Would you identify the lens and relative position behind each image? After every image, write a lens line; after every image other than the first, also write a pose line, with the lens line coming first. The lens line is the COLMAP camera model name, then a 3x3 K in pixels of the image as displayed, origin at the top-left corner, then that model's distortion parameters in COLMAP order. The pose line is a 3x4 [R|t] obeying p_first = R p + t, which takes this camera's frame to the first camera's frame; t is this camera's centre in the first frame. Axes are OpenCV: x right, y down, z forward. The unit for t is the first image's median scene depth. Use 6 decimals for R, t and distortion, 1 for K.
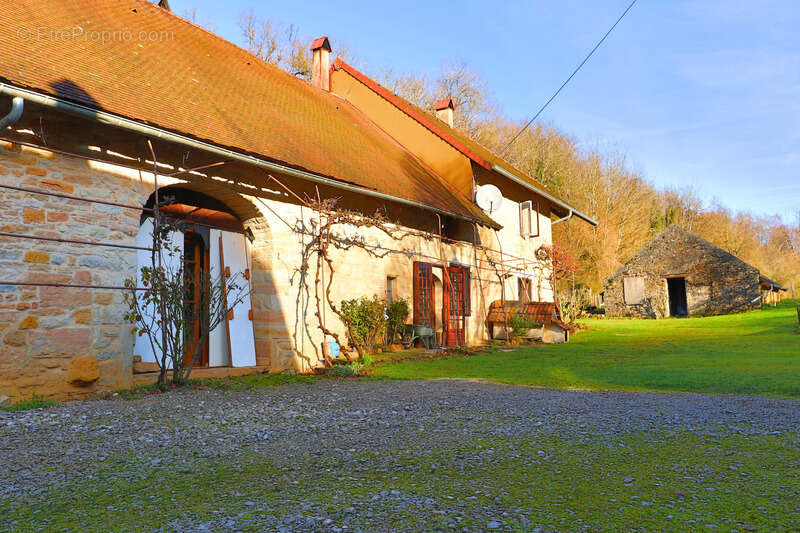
lens RADIAL K [[675.2, 0, 400.0], [0, 675.2, 266.5], [0, 0, 1]] dist [-0.009122, -0.000943]
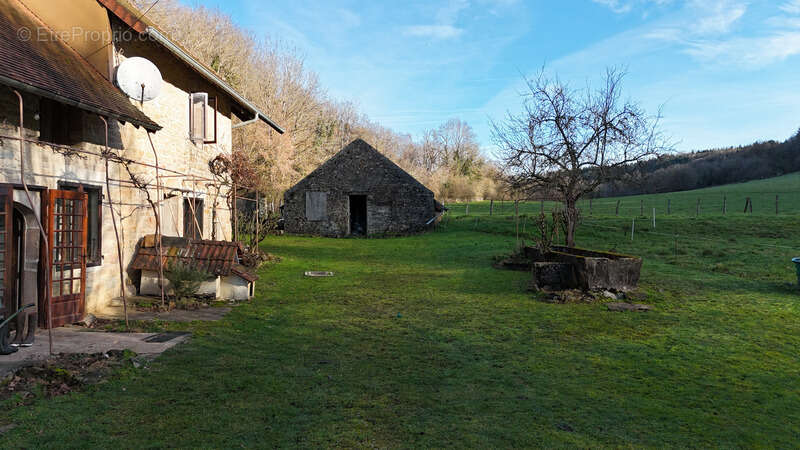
lens RADIAL K [[581.7, 0, 400.0], [0, 581.7, 225.0], [0, 0, 1]] dist [0.093967, -0.098711]
pose [[0.866986, 0.017553, 0.498024, 0.050095], [-0.071192, 0.993491, 0.088919, -0.022480], [-0.493222, -0.112547, 0.862592, 0.273585]]
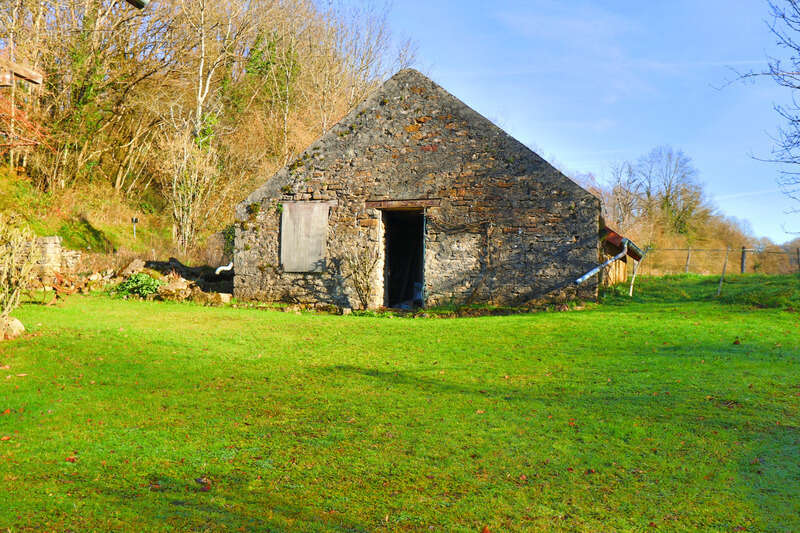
lens RADIAL K [[791.7, 0, 400.0], [0, 791.7, 266.5], [0, 0, 1]] dist [-0.010630, -0.005289]
pose [[0.956300, 0.053535, 0.287444, 0.316618], [-0.070425, 0.996326, 0.048738, 0.031324], [-0.283778, -0.066852, 0.956557, 0.641186]]
